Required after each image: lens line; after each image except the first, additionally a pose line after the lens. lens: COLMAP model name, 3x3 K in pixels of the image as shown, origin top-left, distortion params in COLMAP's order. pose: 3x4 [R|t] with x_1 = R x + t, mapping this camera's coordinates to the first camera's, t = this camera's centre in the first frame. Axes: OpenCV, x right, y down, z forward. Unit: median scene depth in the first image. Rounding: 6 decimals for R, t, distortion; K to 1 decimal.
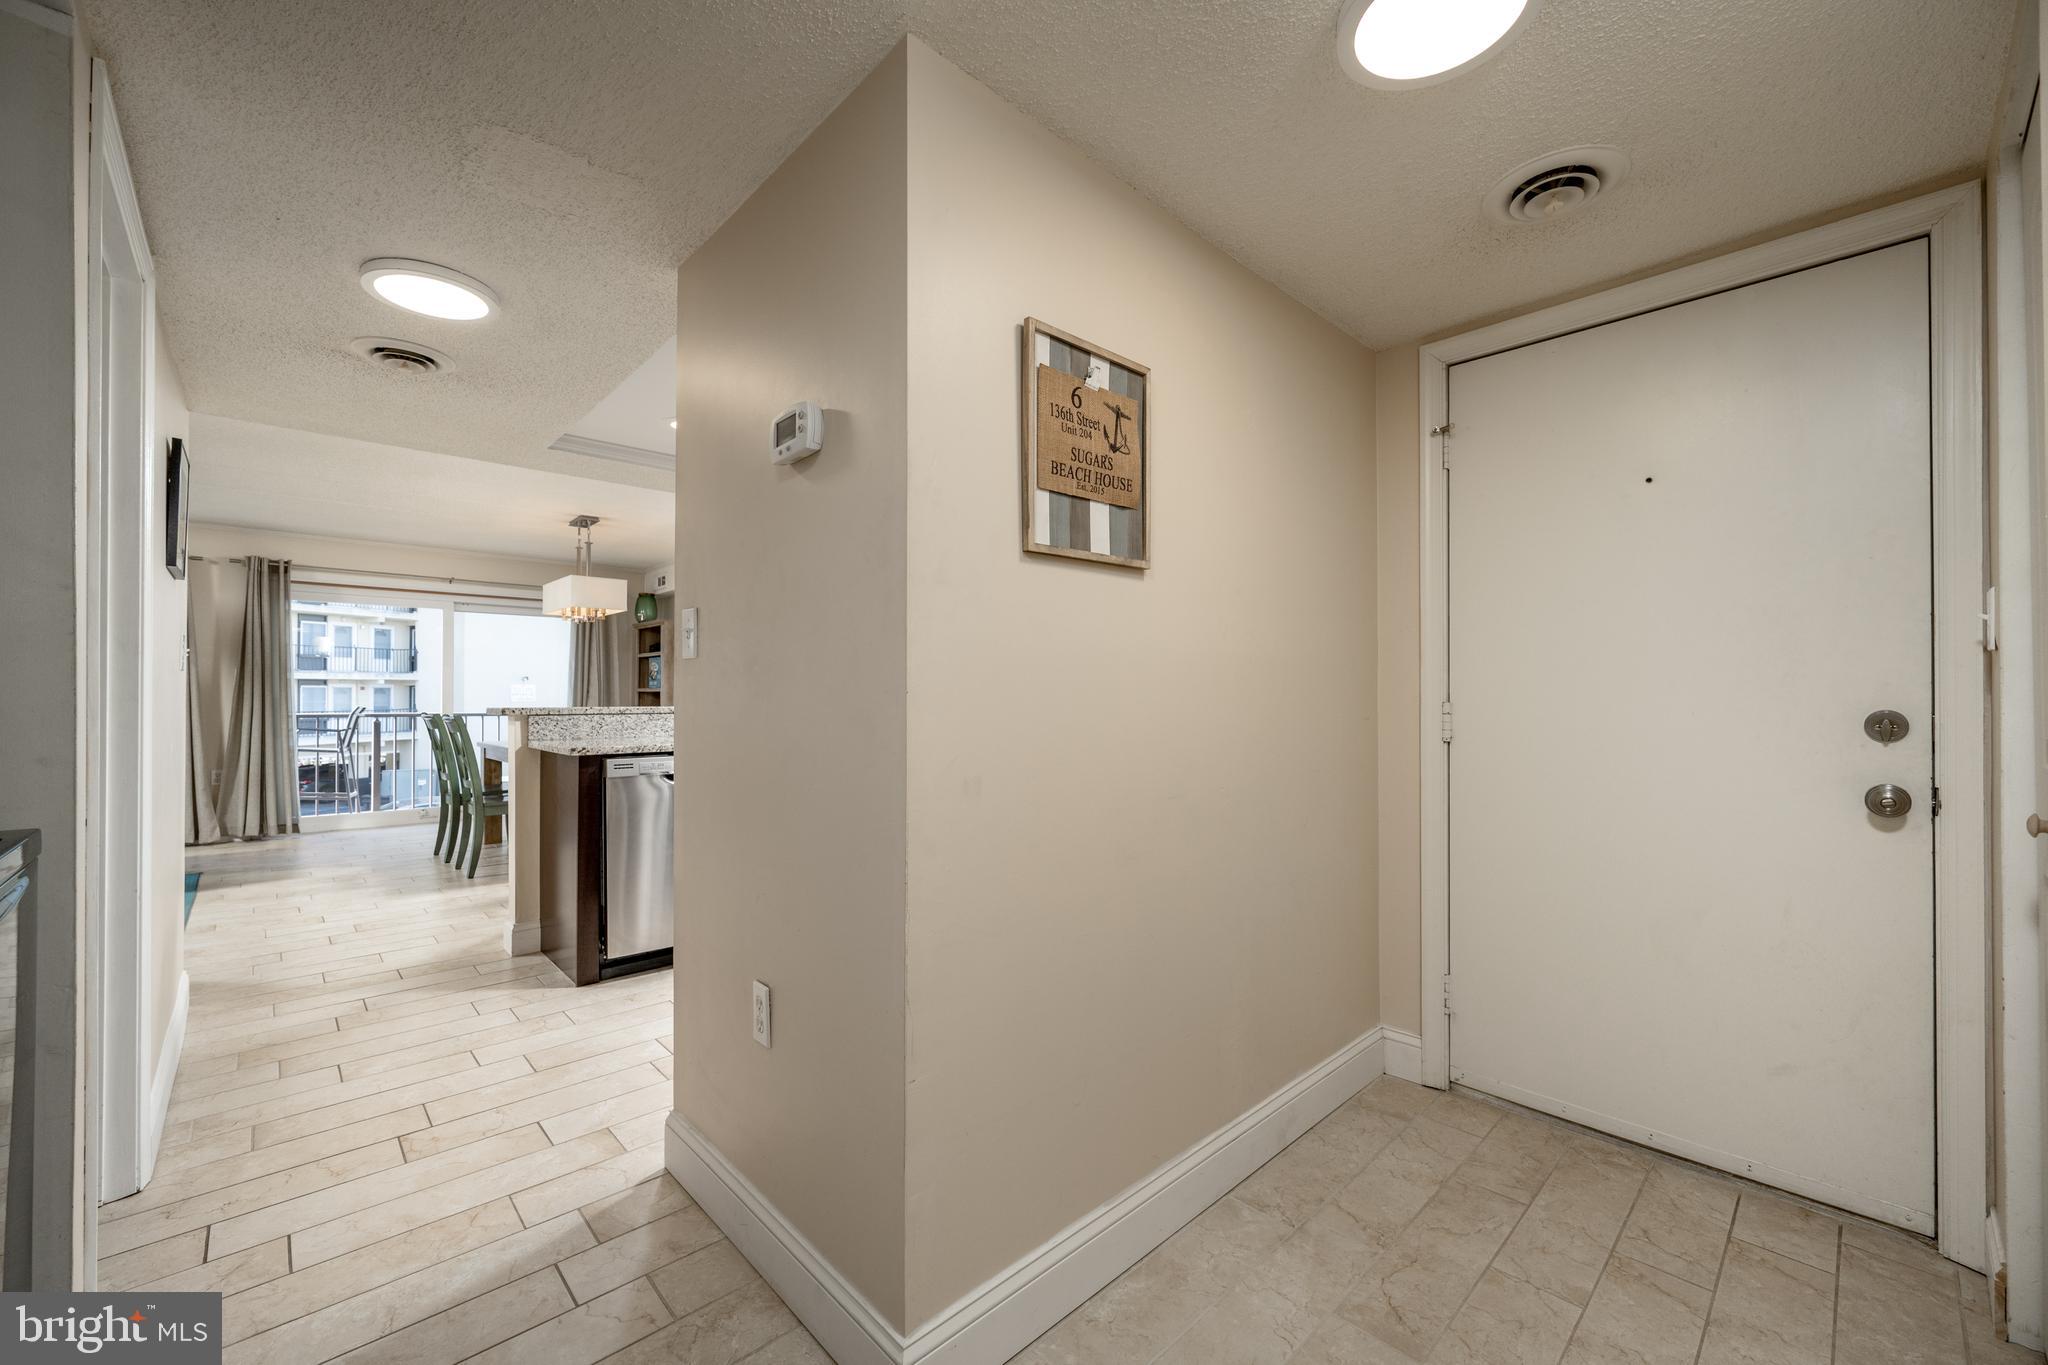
lens RADIAL K [[820.0, 0, 1024.9], [0, 820.0, 693.0], [0, 0, 1]] dist [-0.003585, 0.000628]
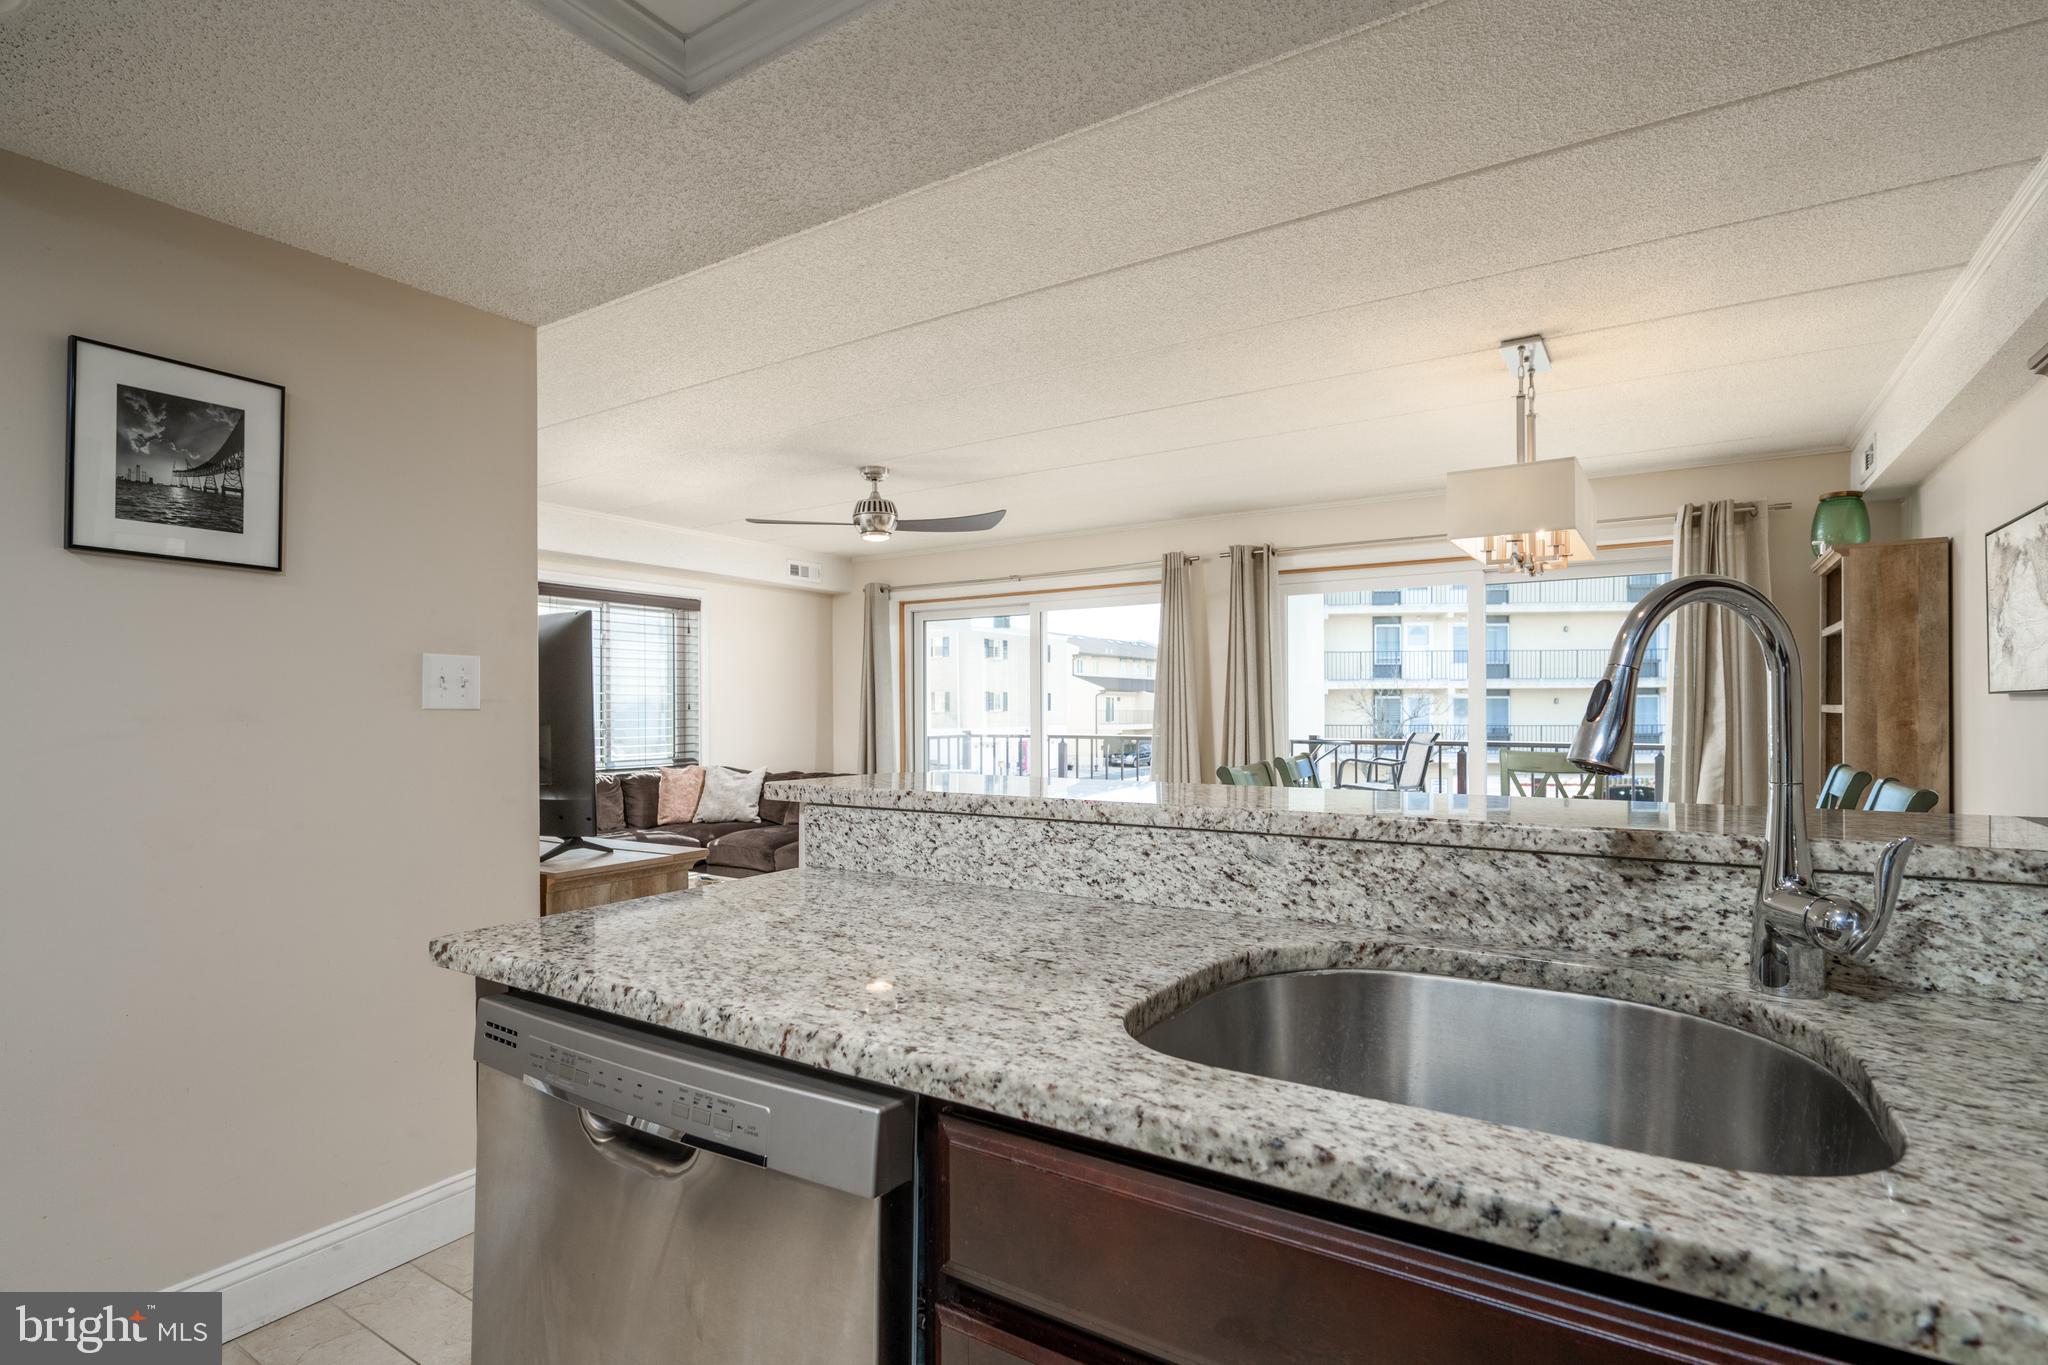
lens RADIAL K [[990.7, 0, 1034.7], [0, 990.7, 702.1], [0, 0, 1]] dist [-0.001439, -0.000573]
pose [[0.248680, -0.007265, -0.968558, -0.011434], [0.008895, 0.999947, -0.005216, -0.002108], [0.968545, -0.007318, 0.248731, 0.108846]]
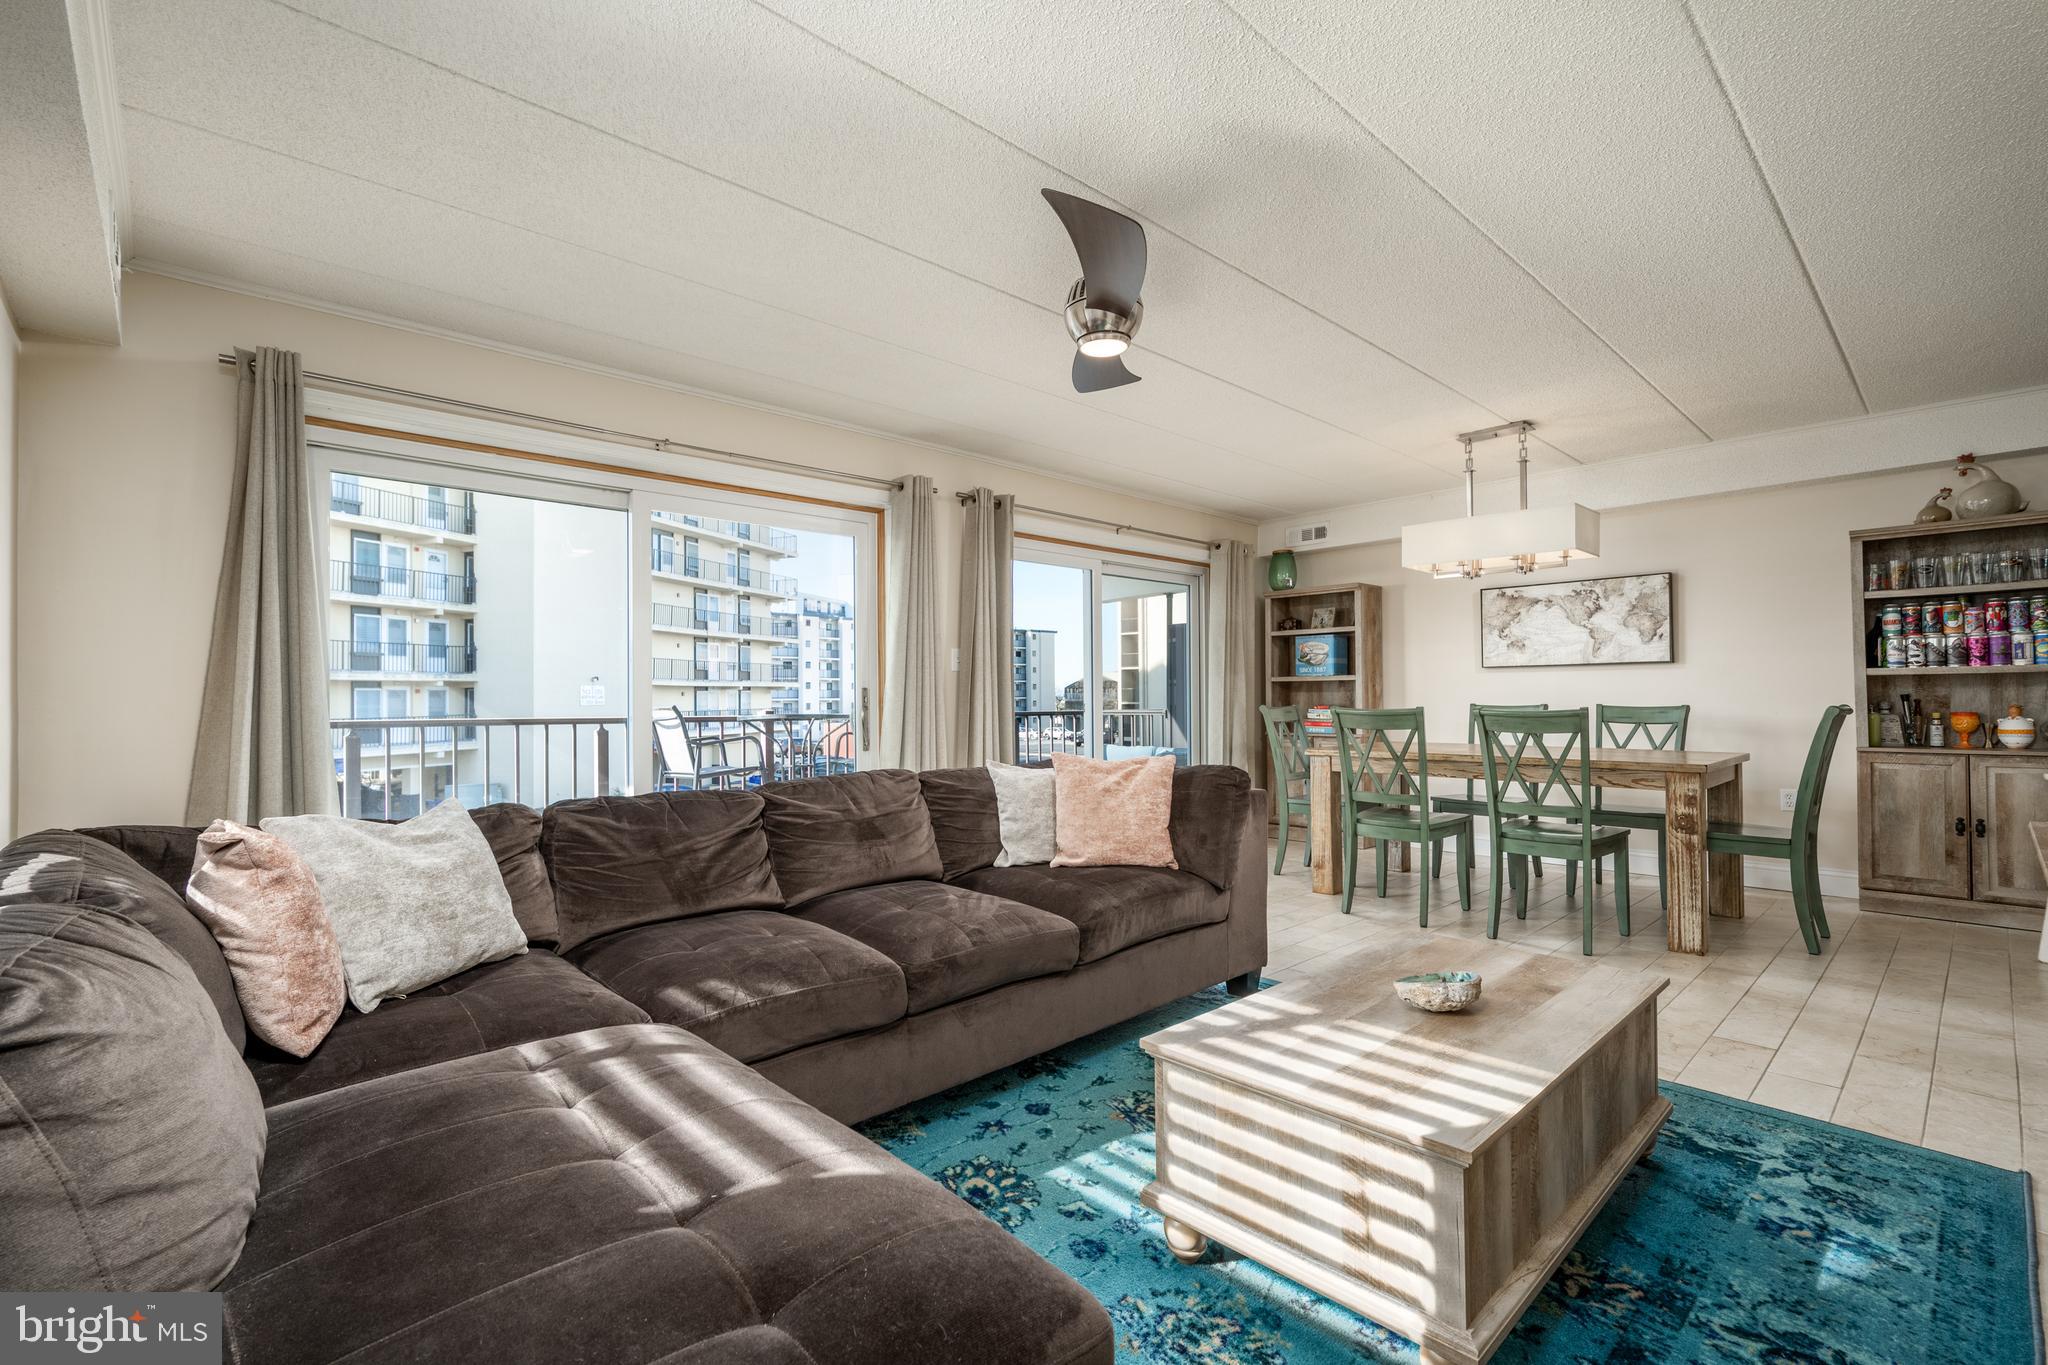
lens RADIAL K [[921.0, 0, 994.7], [0, 921.0, 689.7], [0, 0, 1]] dist [-0.001377, -0.001160]
pose [[0.999727, -0.005714, -0.022676, -0.177097], [0.005573, 0.999965, -0.006291, 0.002424], [0.022711, 0.006163, 0.999723, 0.037809]]
